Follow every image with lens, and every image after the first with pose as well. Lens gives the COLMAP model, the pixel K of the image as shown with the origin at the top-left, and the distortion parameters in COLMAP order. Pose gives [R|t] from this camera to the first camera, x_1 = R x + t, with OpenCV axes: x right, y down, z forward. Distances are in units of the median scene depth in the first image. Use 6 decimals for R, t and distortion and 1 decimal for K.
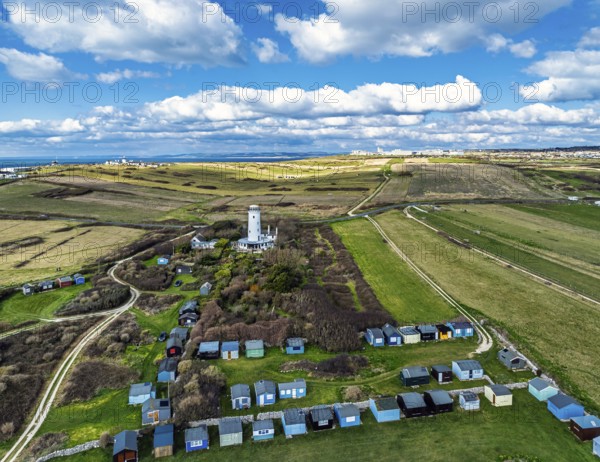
lens RADIAL K [[442.5, 0, 300.0], [0, 442.5, 231.0], [0, 0, 1]] dist [-0.036805, 0.000862]
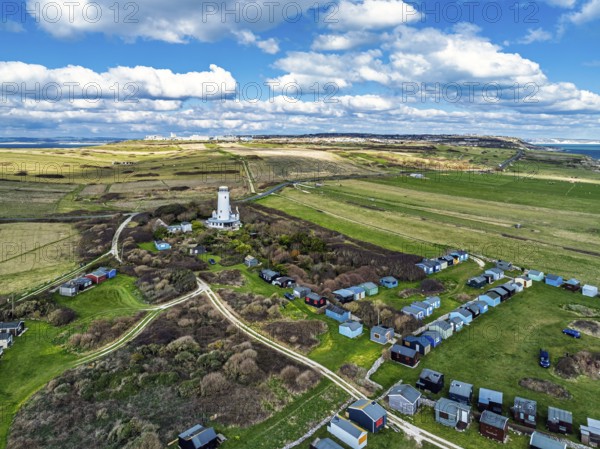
lens RADIAL K [[461.6, 0, 268.8], [0, 461.6, 223.2], [0, 0, 1]] dist [-0.045464, -0.002460]
pose [[0.847862, -0.087719, 0.522910, -0.134324], [0.084094, 0.995984, 0.030725, 0.001162], [-0.523505, 0.017923, 0.851834, 0.000654]]
